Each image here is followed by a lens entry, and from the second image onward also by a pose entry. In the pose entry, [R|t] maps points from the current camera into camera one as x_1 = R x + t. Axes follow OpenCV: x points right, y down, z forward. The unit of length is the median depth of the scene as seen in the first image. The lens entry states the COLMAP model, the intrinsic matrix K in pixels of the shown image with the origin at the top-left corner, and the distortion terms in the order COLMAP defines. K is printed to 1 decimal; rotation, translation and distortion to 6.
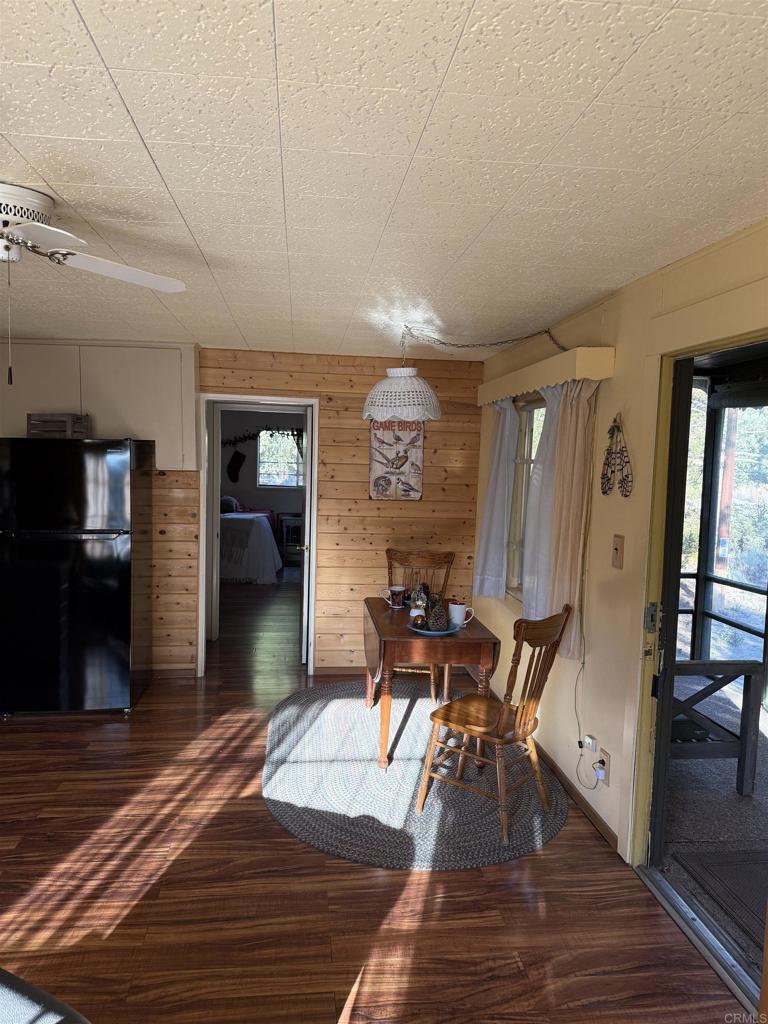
lens RADIAL K [[707.3, 0, 384.0], [0, 707.3, 512.0], [0, 0, 1]] dist [0.005584, 0.000424]
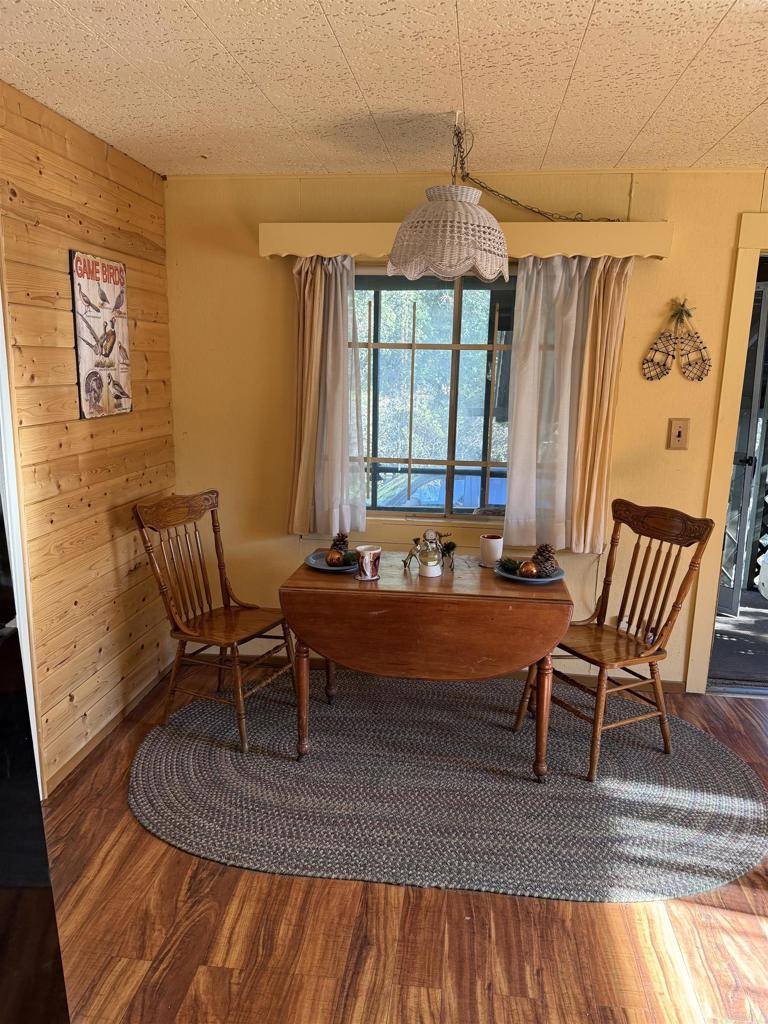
lens RADIAL K [[707.3, 0, 384.0], [0, 707.3, 512.0], [0, 0, 1]] dist [0.005584, 0.000424]
pose [[0.252161, -0.220688, 0.942185, -0.455497], [0.061349, 0.975335, 0.212034, -0.047042], [-0.965739, 0.004335, 0.259480, 0.661194]]
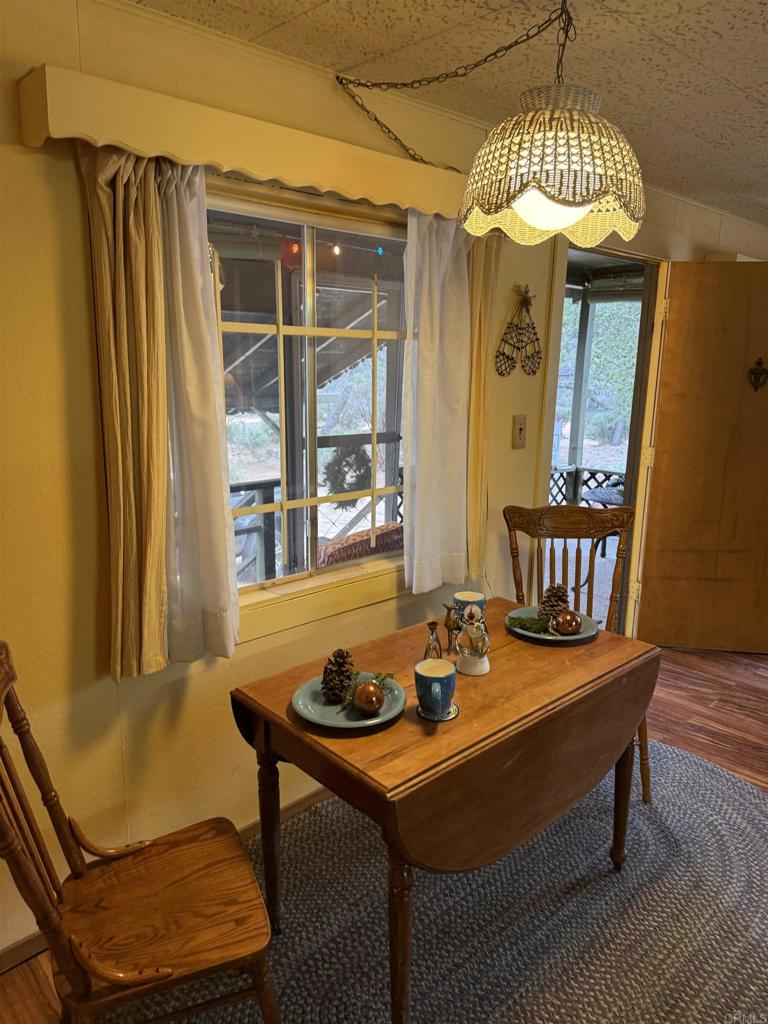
lens RADIAL K [[707.3, 0, 384.0], [0, 707.3, 512.0], [0, 0, 1]] dist [0.005584, 0.000424]
pose [[-0.580467, -0.210909, 0.786496, -0.203608], [0.028920, 0.959925, 0.278761, -0.067609], [-0.813770, 0.184557, -0.551105, 0.985725]]
